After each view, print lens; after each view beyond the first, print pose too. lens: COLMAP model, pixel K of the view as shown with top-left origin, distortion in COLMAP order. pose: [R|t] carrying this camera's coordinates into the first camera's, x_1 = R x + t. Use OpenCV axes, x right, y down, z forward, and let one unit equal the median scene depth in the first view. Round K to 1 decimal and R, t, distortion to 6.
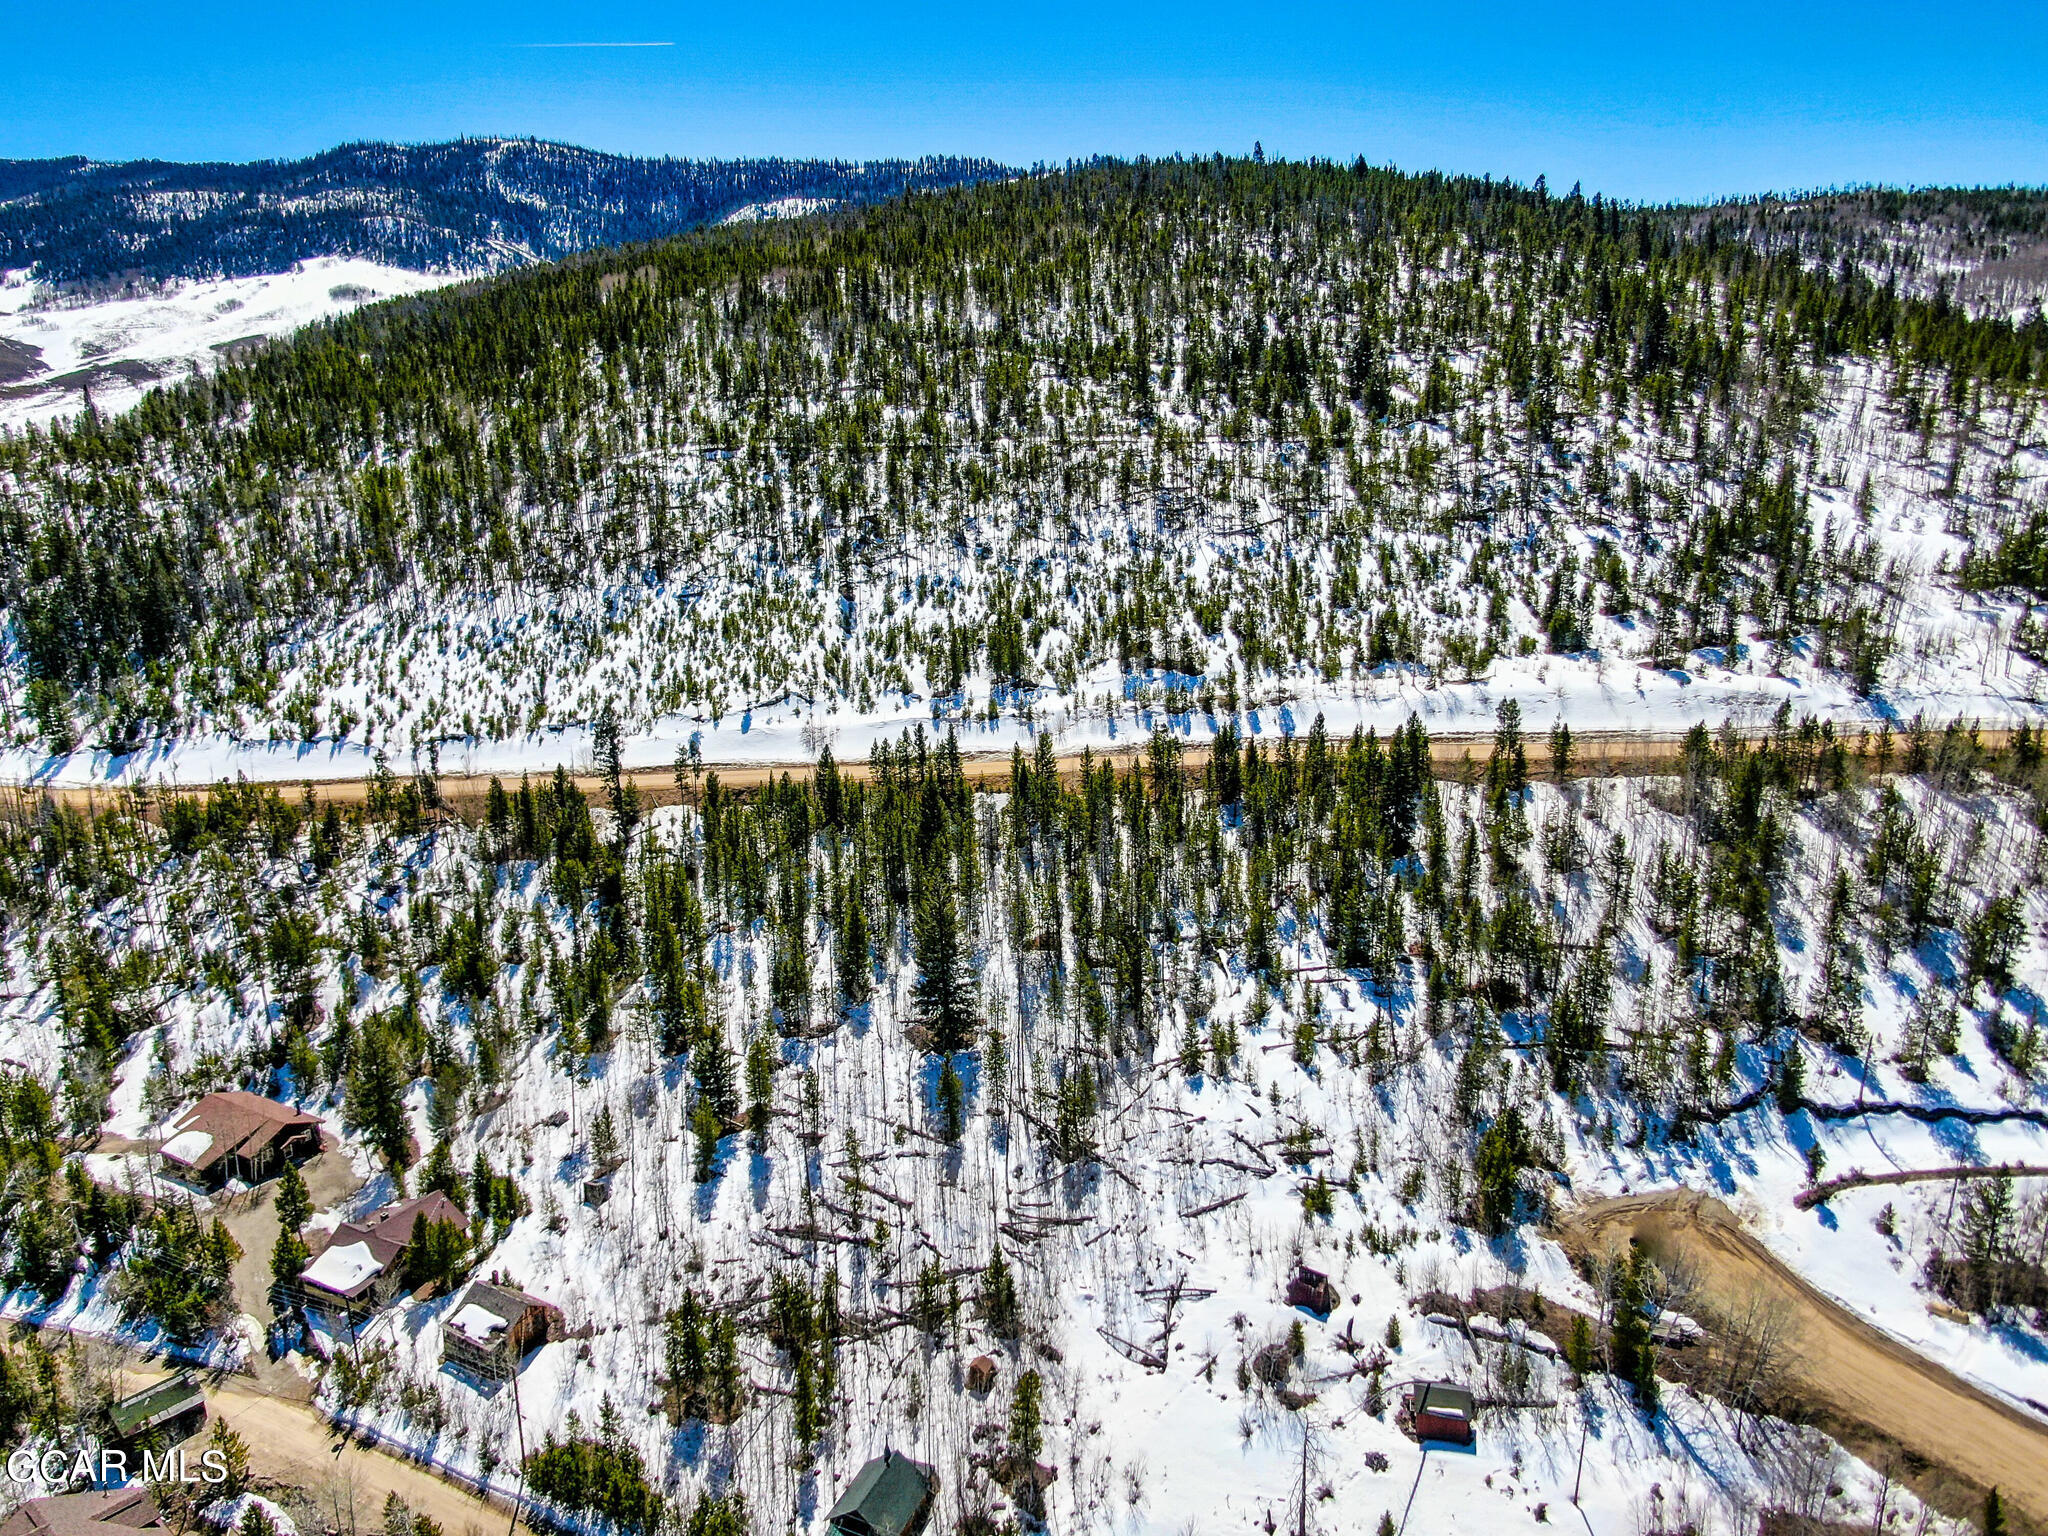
lens RADIAL K [[1466.0, 0, 1025.0], [0, 1466.0, 776.6], [0, 0, 1]] dist [0.010698, -0.008944]
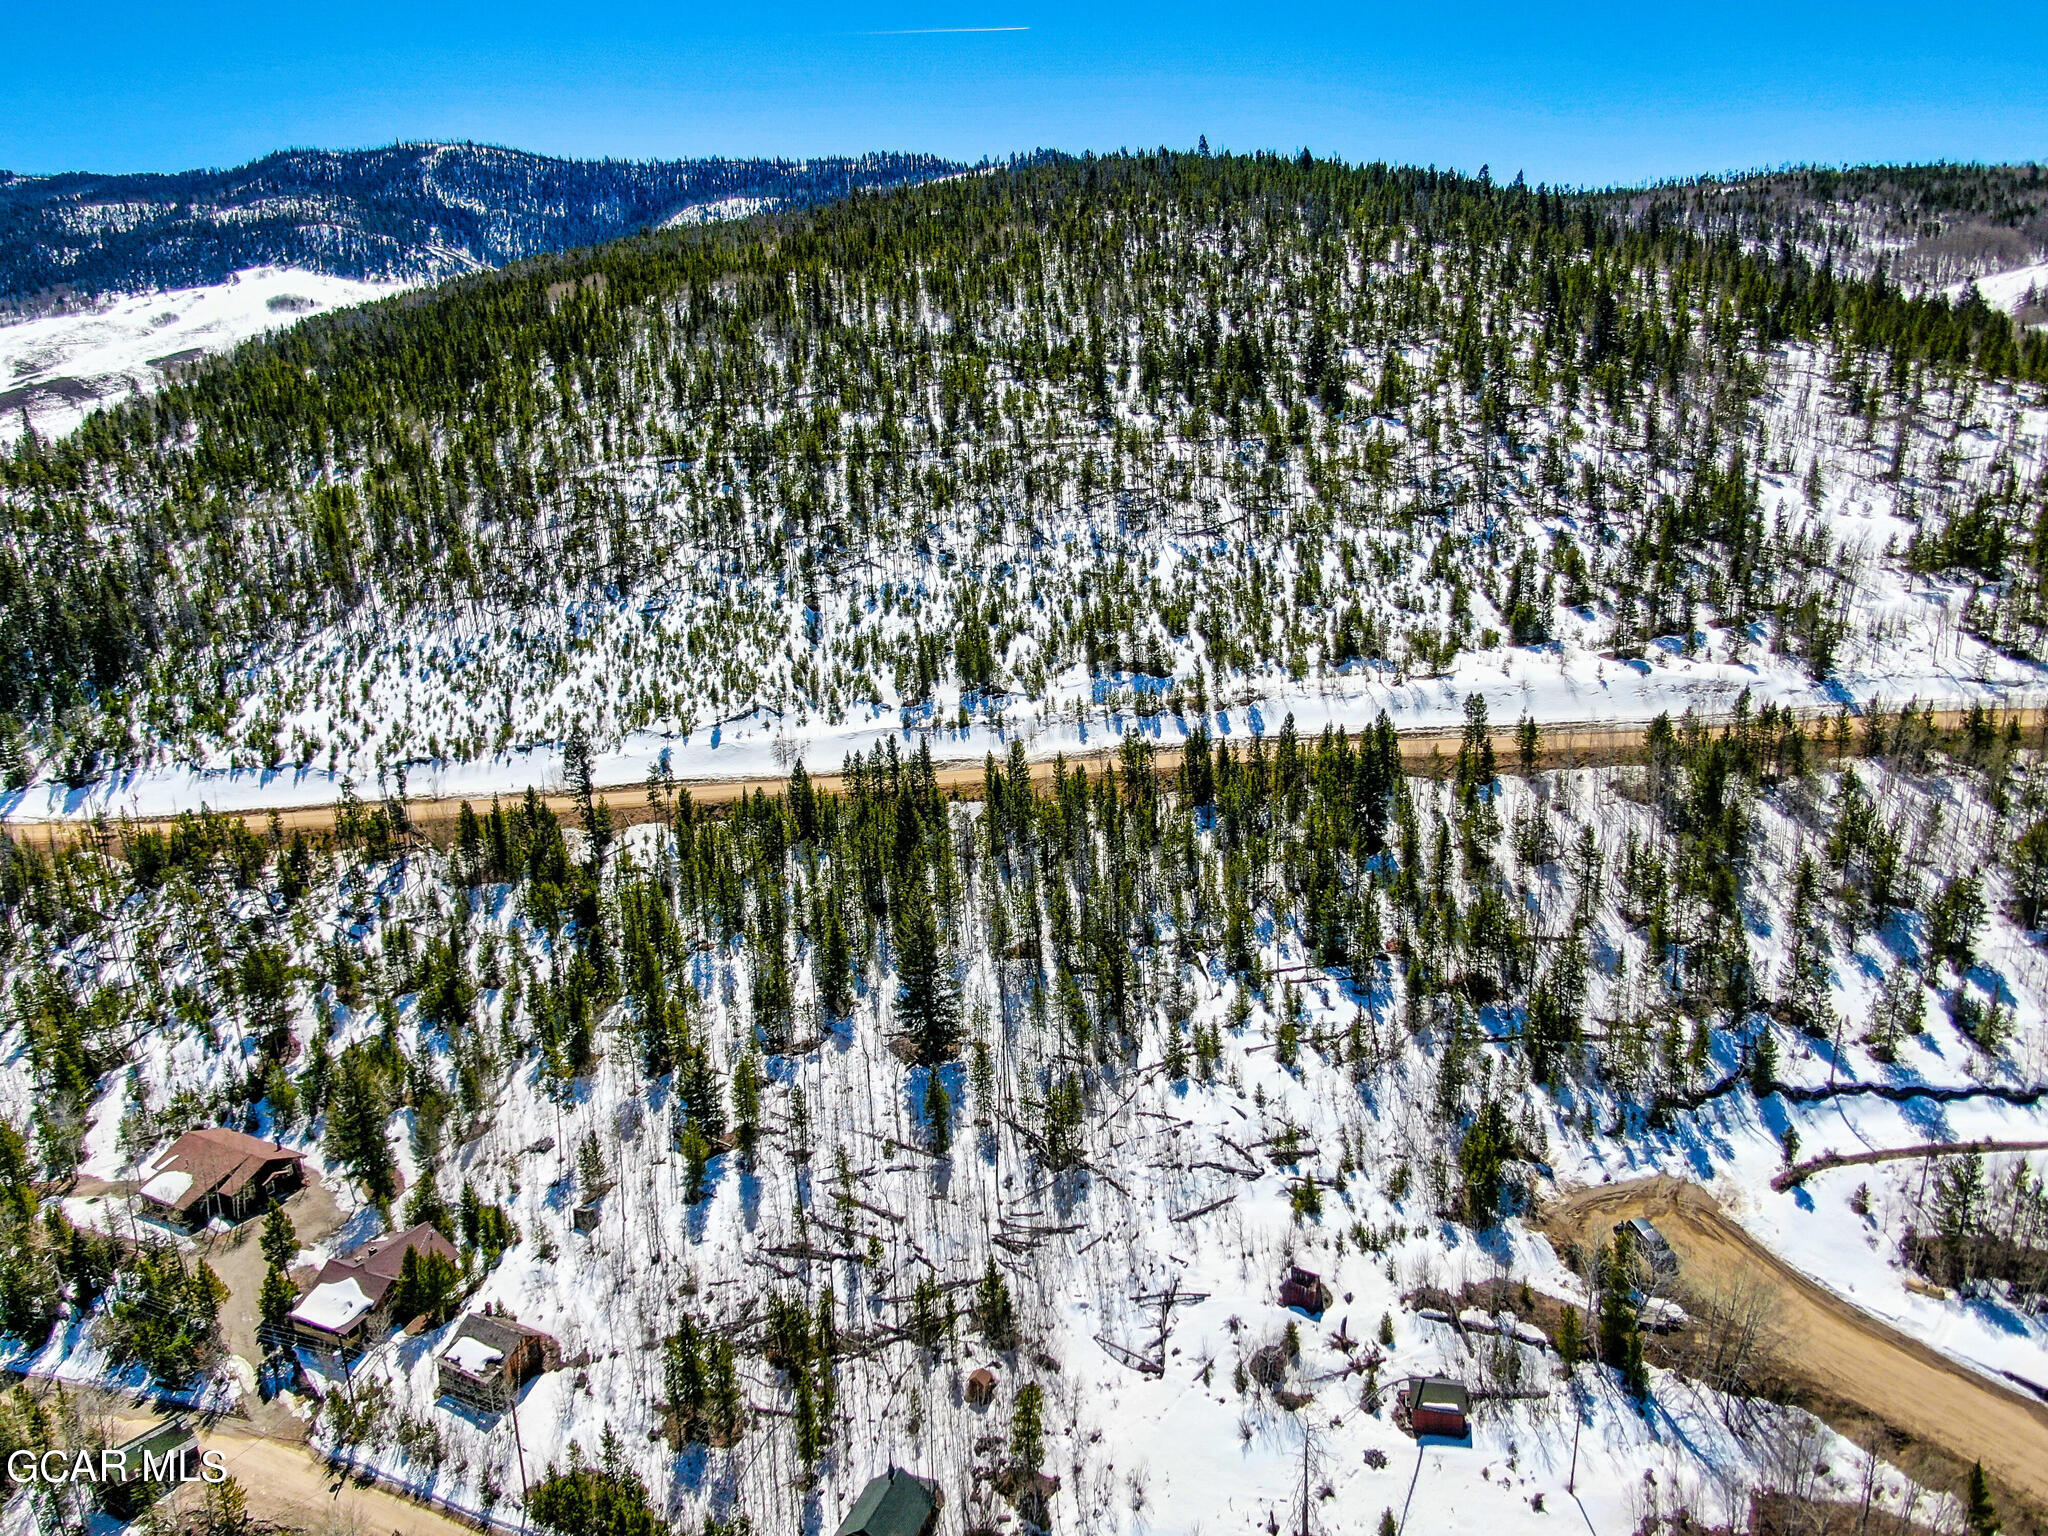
lens RADIAL K [[1466.0, 0, 1024.7], [0, 1466.0, 776.8], [0, 0, 1]] dist [0.010698, -0.008944]
pose [[0.999185, -0.030694, 0.026209, -0.008242], [0.030582, 0.999521, 0.004680, -0.009398], [-0.026340, -0.003875, 0.999646, -0.003511]]
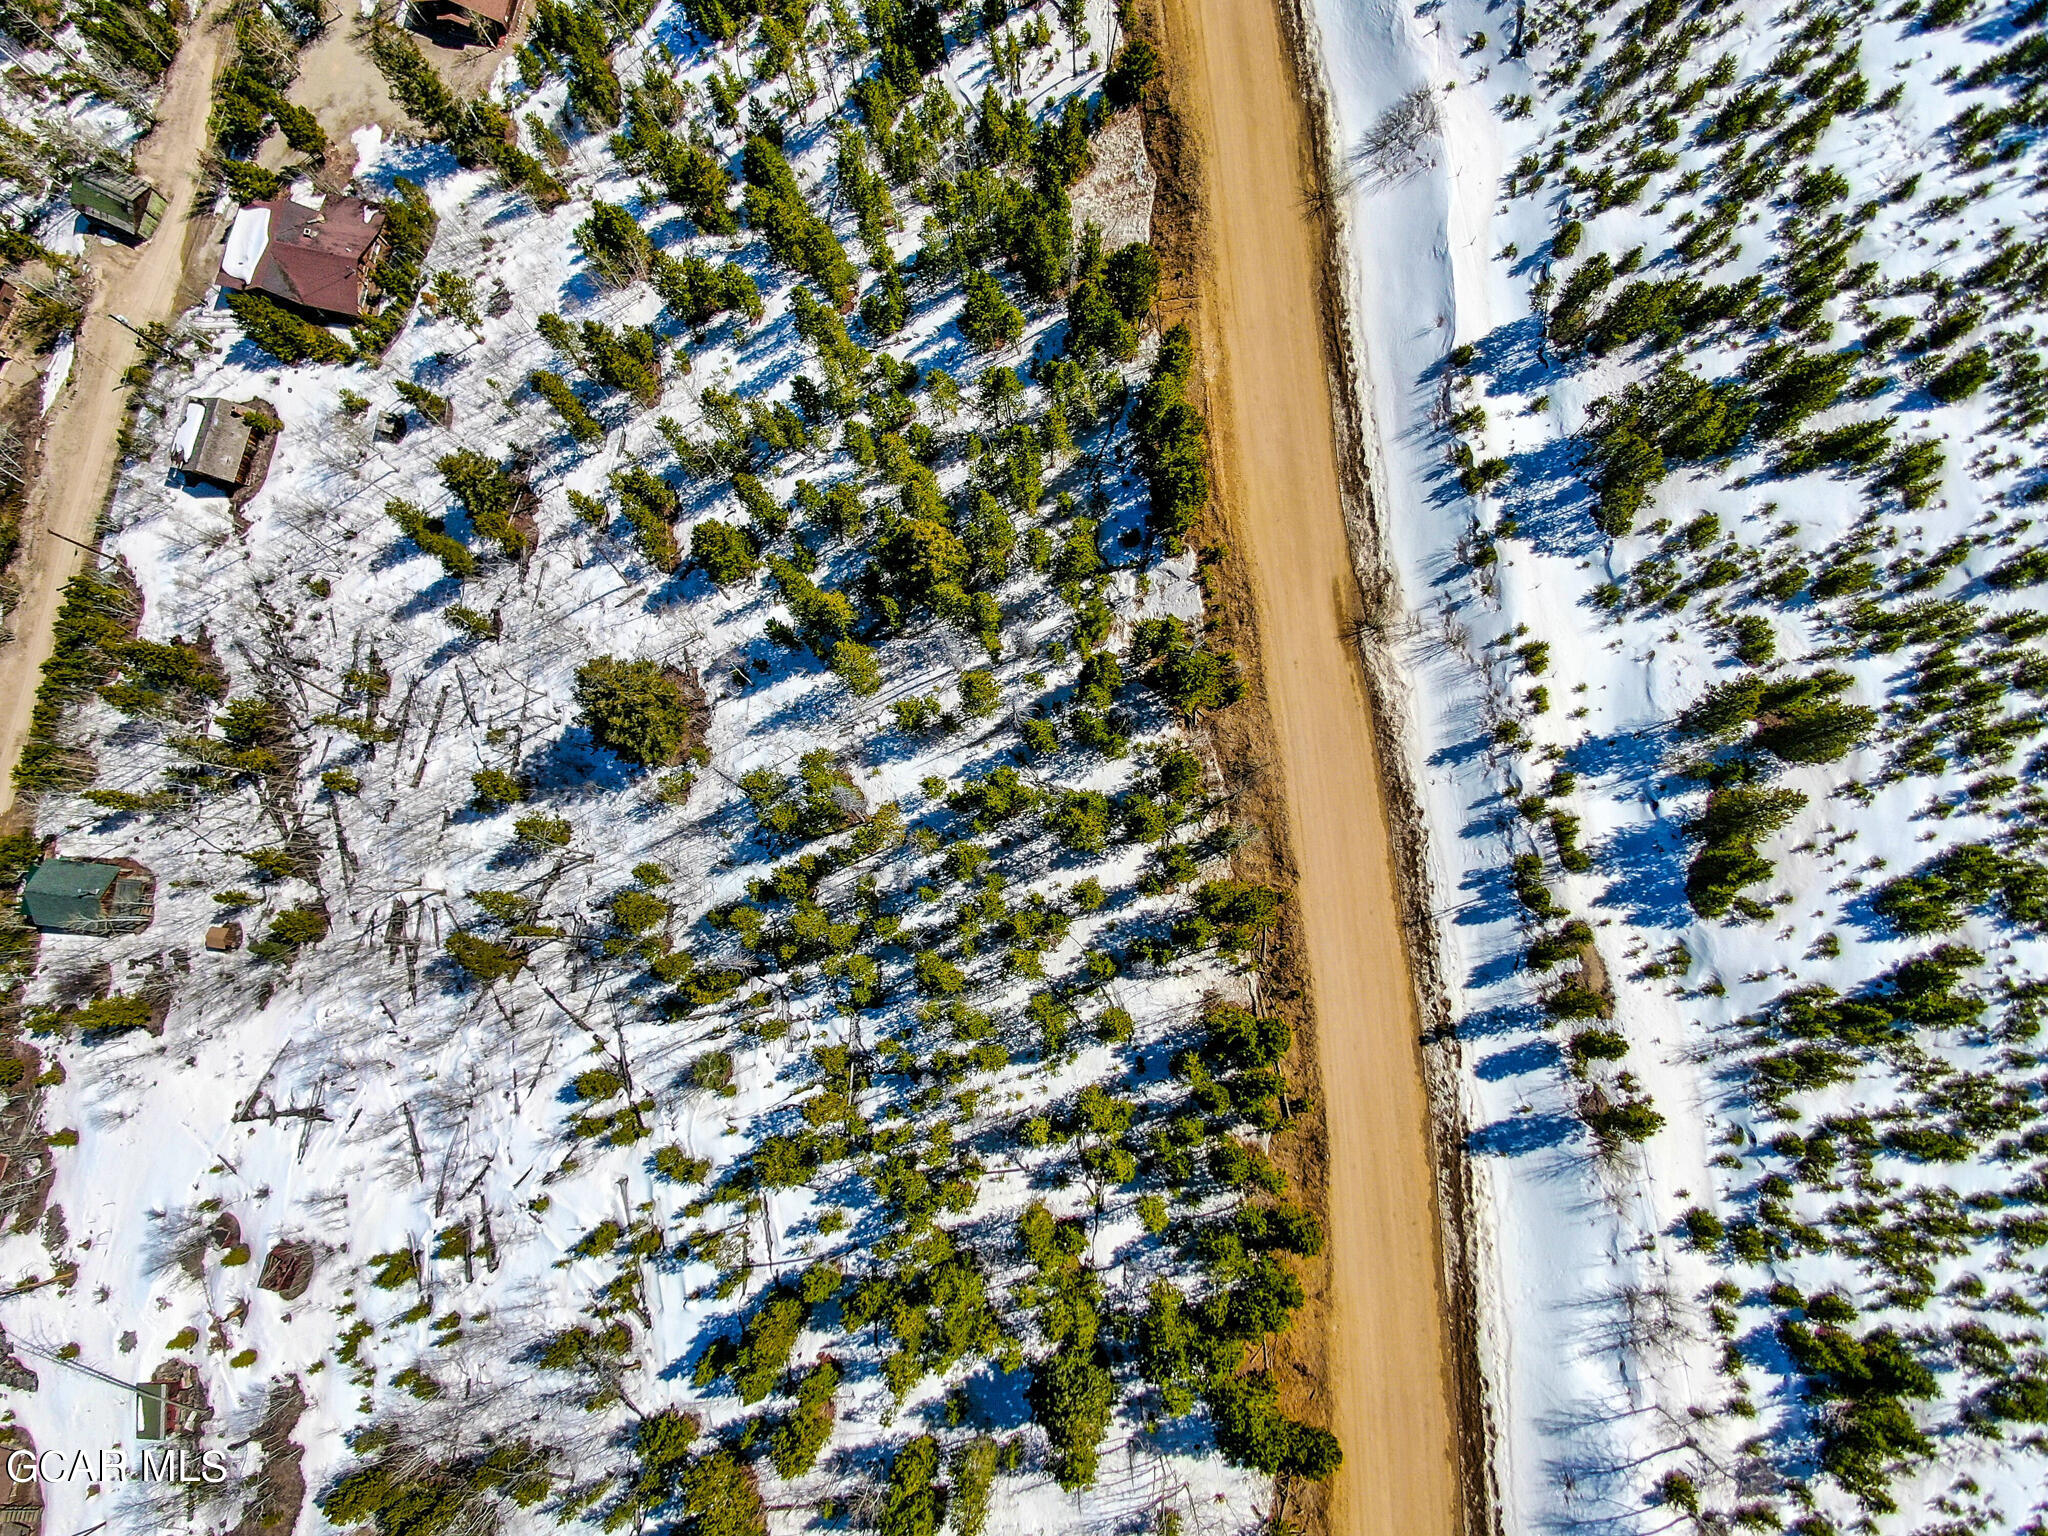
lens RADIAL K [[1466.0, 0, 1037.4], [0, 1466.0, 771.3], [0, 0, 1]] dist [0.010698, -0.008944]
pose [[0.281433, 0.952961, -0.112520, 0.084367], [-0.257561, 0.187975, 0.947802, -0.460301], [0.924369, -0.237762, 0.298347, 0.789267]]
